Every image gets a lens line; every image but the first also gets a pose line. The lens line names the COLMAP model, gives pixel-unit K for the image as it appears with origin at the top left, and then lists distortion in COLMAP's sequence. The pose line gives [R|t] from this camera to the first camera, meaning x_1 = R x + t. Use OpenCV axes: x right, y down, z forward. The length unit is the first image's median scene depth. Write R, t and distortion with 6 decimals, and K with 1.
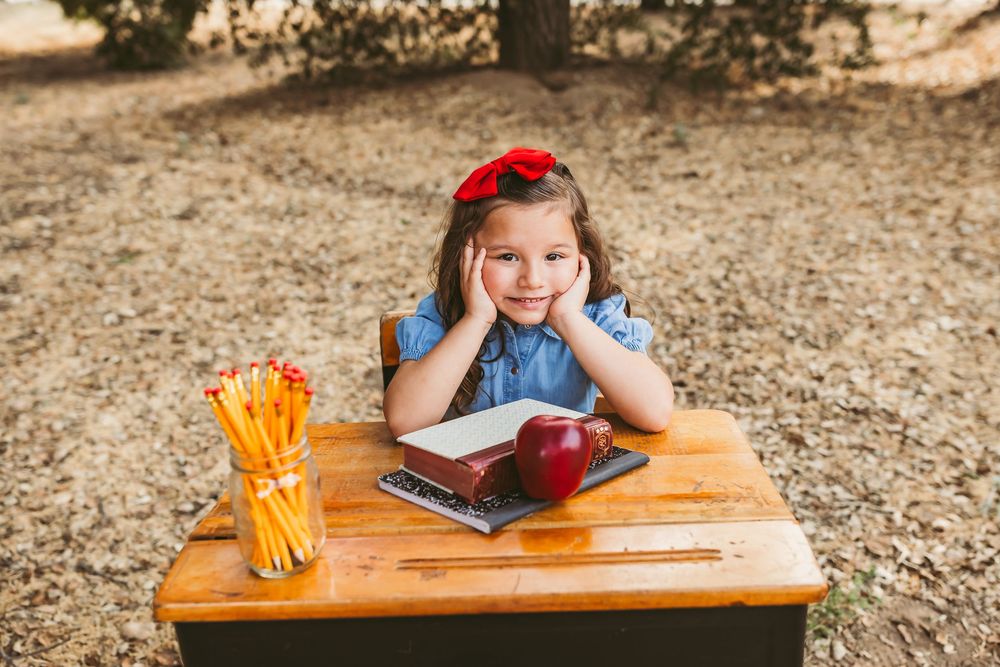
lens RADIAL K [[934.8, 0, 503.2], [0, 934.8, 370.4], [0, 0, 1]] dist [0.003766, -0.001156]
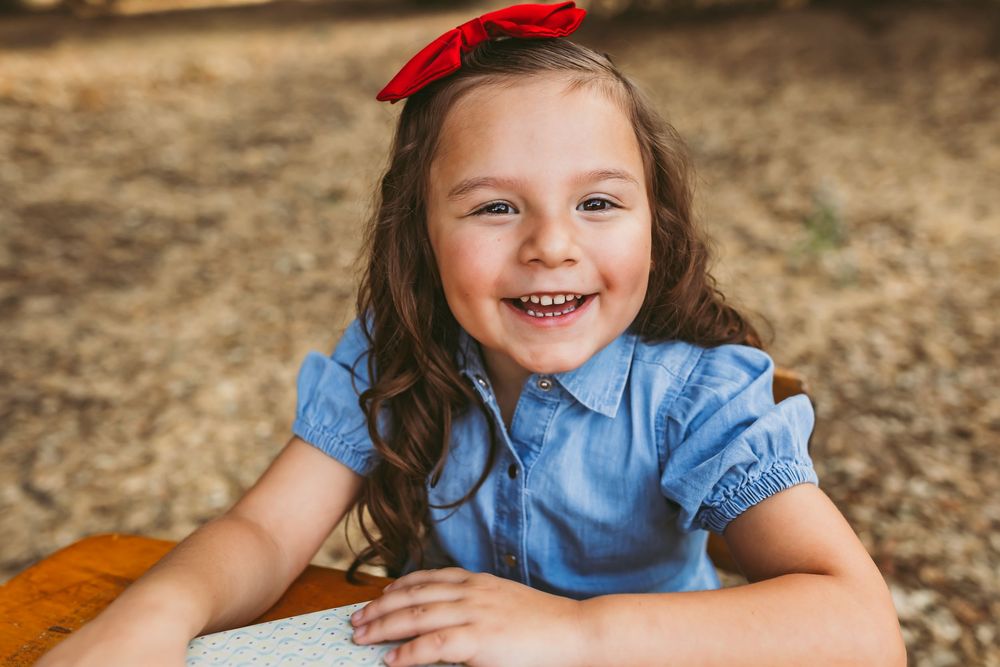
lens RADIAL K [[956.0, 0, 500.0], [0, 956.0, 333.5], [0, 0, 1]] dist [0.009157, 0.001494]
pose [[0.948622, 0.108769, -0.297129, 0.059681], [-0.105891, 0.994043, 0.025816, -0.038792], [0.298167, 0.006973, 0.954488, 0.192841]]
